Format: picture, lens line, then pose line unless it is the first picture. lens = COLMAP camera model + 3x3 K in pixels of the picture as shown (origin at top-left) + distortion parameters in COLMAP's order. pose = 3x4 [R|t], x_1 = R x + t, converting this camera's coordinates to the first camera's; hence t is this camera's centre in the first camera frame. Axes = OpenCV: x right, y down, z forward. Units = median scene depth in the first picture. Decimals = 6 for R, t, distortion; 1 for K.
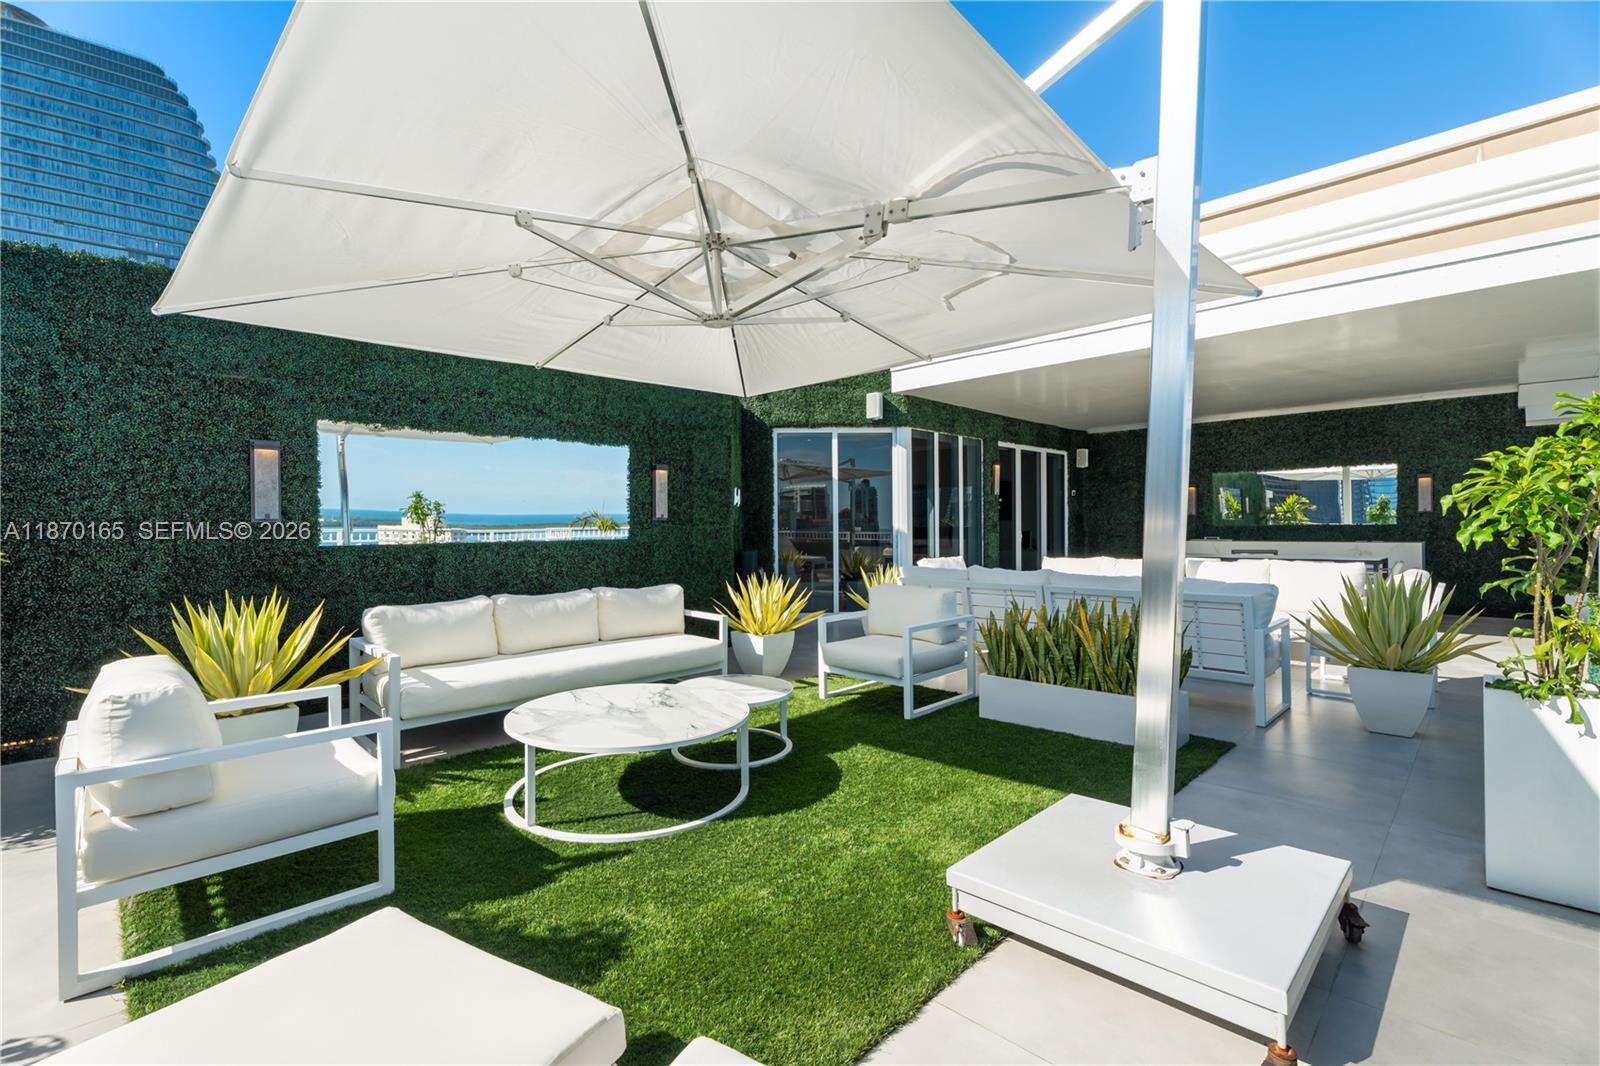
lens RADIAL K [[721.7, 0, 796.2], [0, 721.7, 525.6], [0, 0, 1]] dist [0.000179, -0.000024]
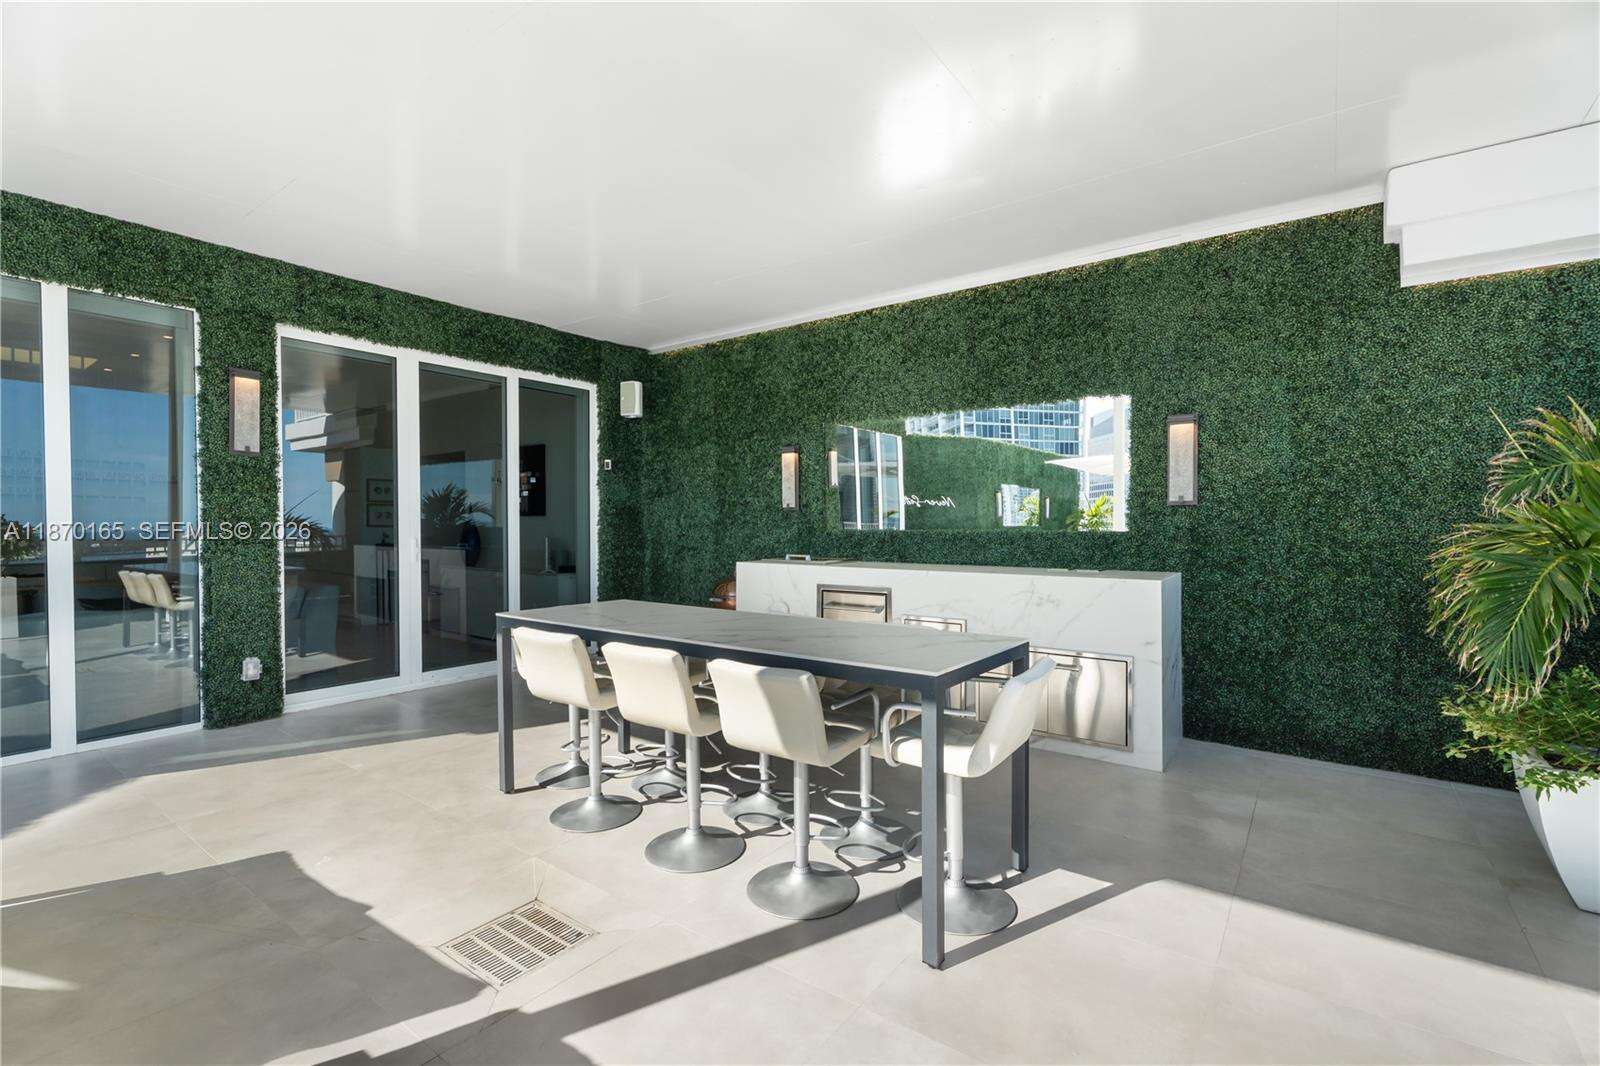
lens RADIAL K [[721.7, 0, 796.2], [0, 721.7, 525.6], [0, 0, 1]] dist [0.000179, -0.000024]
pose [[0.991689, 0.016135, 0.127640, 0.576733], [-0.015552, 0.999864, -0.005563, -0.000062], [-0.127712, 0.003532, 0.991805, 0.591705]]
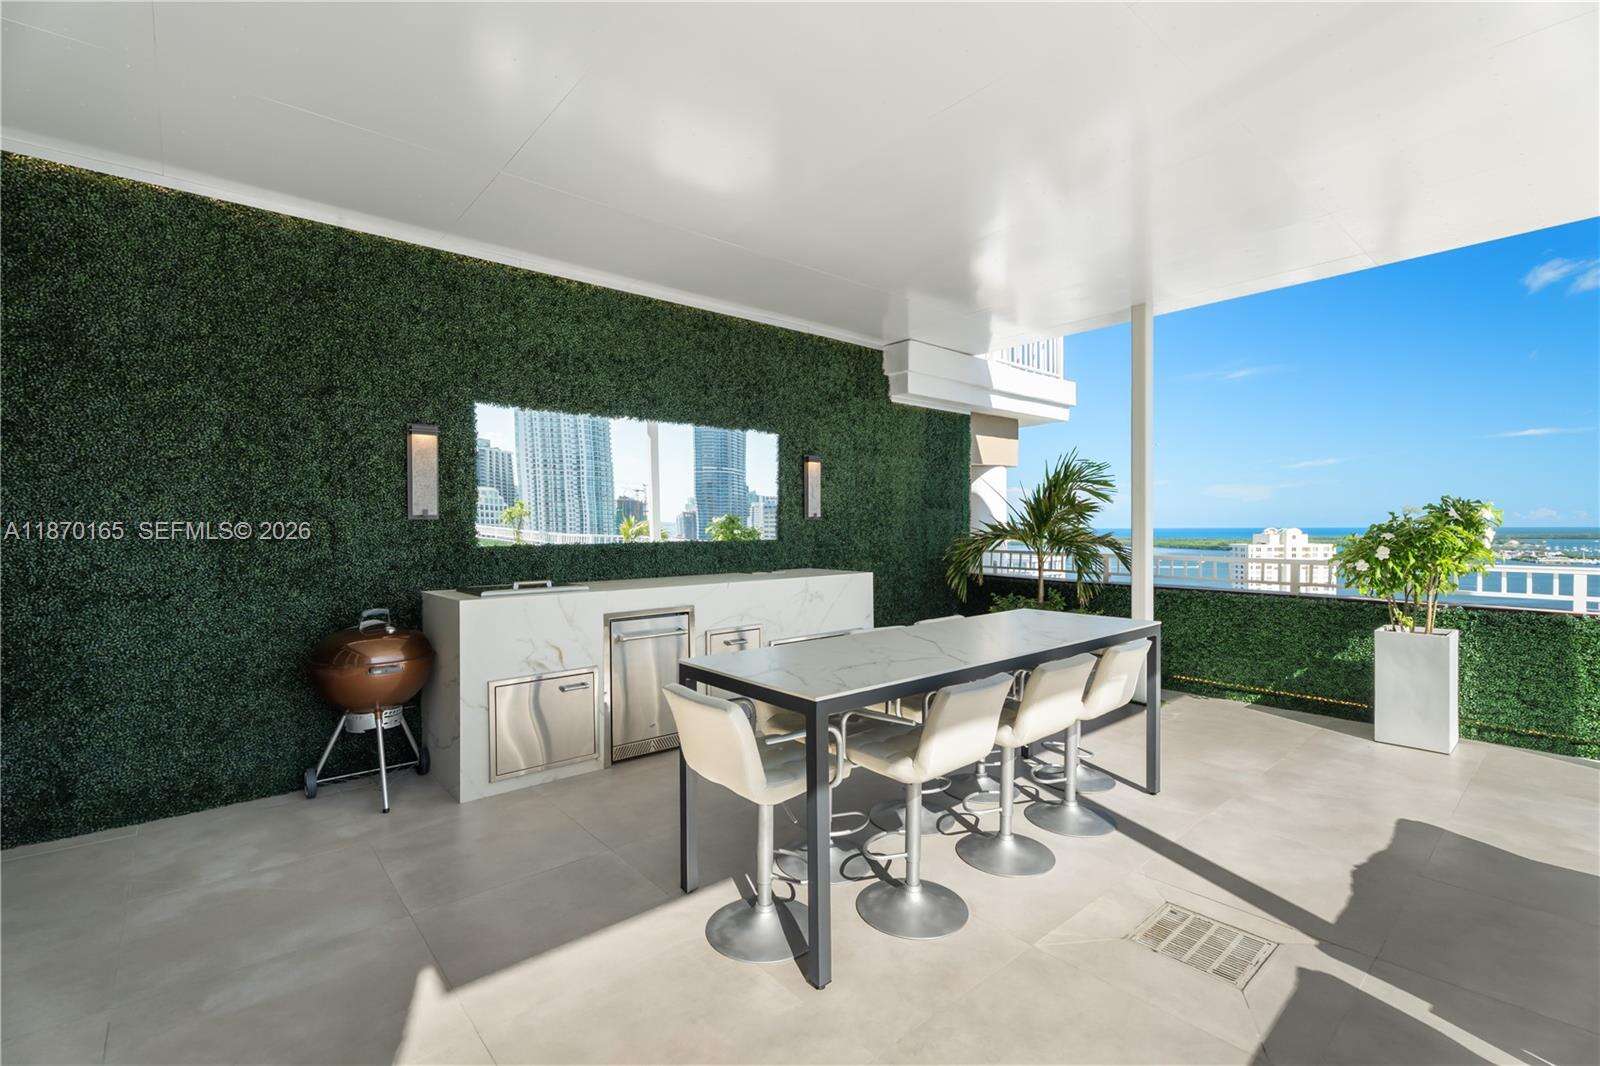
lens RADIAL K [[723.1, 0, 803.5], [0, 723.1, 513.9], [0, 0, 1]] dist [-0.001414, -0.000113]
pose [[0.078761, 0.038609, 0.996146, 0.272281], [0.019727, 0.998994, -0.040279, 0.000873], [-0.996698, 0.022824, 0.077920, 0.938794]]
